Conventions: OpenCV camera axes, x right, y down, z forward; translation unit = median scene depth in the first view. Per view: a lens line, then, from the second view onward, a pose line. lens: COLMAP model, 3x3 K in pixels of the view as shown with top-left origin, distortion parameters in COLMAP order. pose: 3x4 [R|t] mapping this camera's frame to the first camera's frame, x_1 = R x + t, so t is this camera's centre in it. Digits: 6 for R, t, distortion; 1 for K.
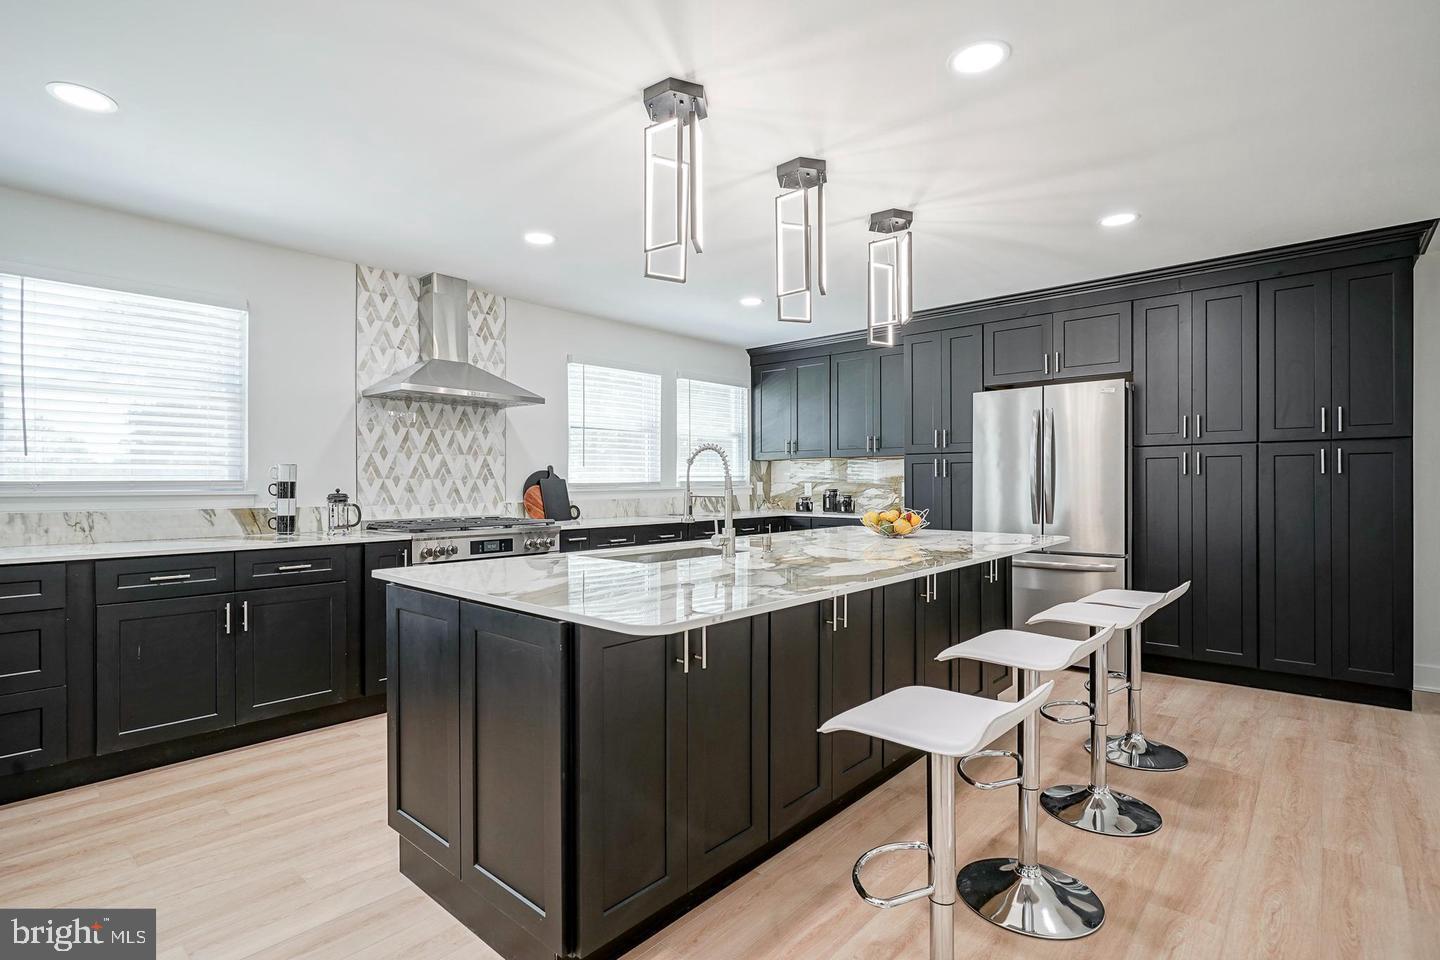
lens RADIAL K [[697.4, 0, 719.5], [0, 697.4, 490.9], [0, 0, 1]] dist [-0.005500, 0.000575]
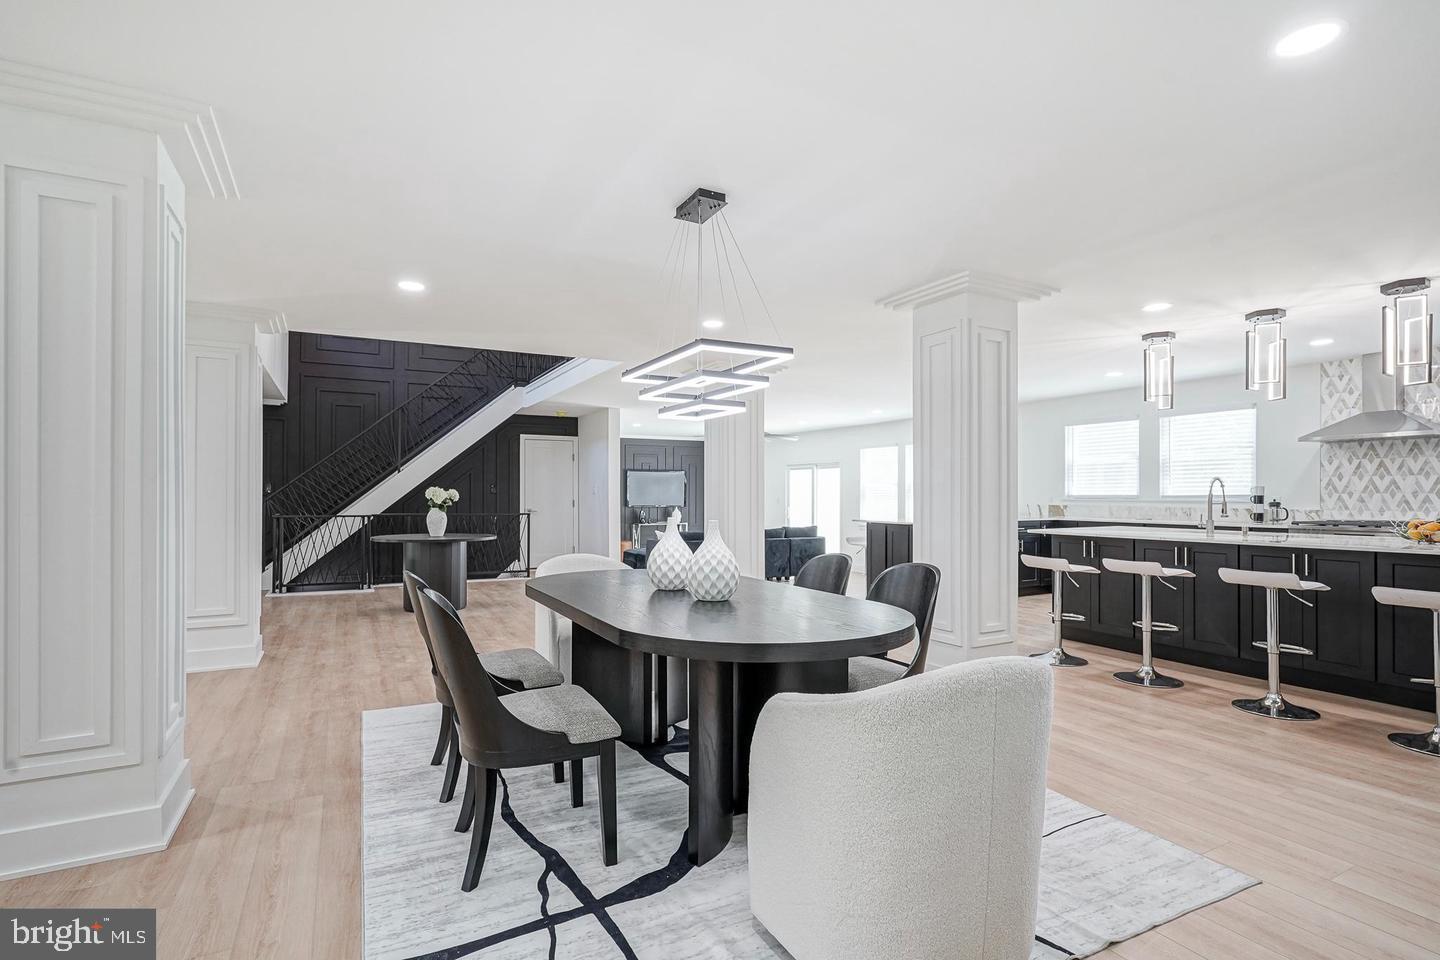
lens RADIAL K [[697.4, 0, 719.5], [0, 697.4, 490.9], [0, 0, 1]] dist [-0.005500, 0.000575]
pose [[-0.342390, -0.002650, -0.939554, 1.392974], [-0.009552, 0.999954, 0.000661, -0.010118], [0.939509, 0.009201, -0.342399, 0.210162]]
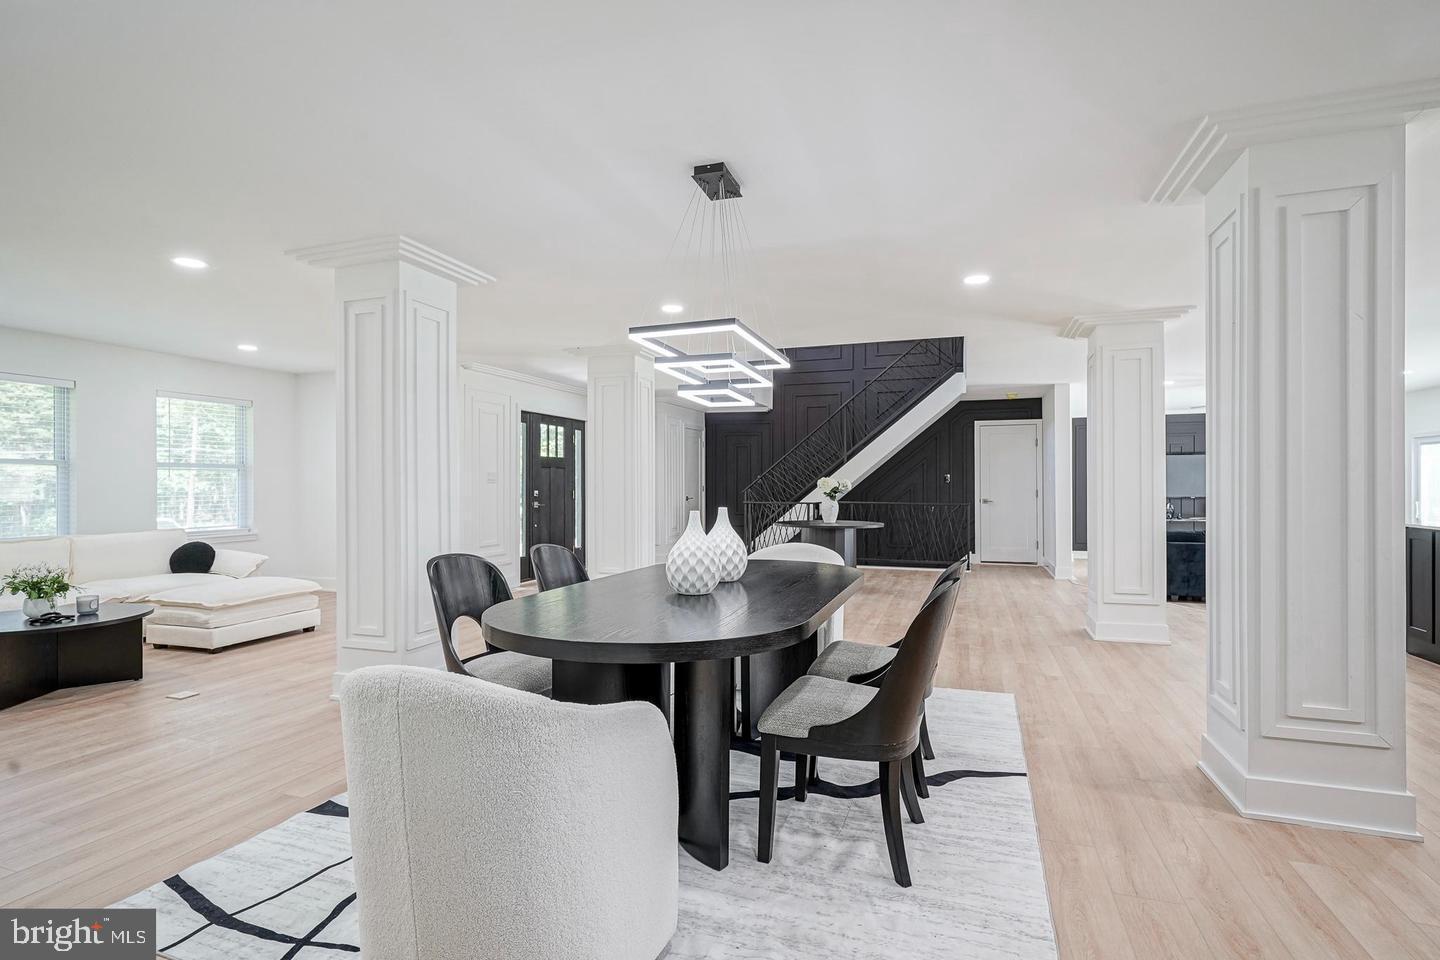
lens RADIAL K [[697.4, 0, 719.5], [0, 697.4, 490.9], [0, 0, 1]] dist [-0.005500, 0.000575]
pose [[-0.921791, 0.008728, -0.387589, 1.036617], [0.001365, 0.999813, 0.019268, -0.012064], [0.387685, 0.017232, -0.921631, 0.537748]]
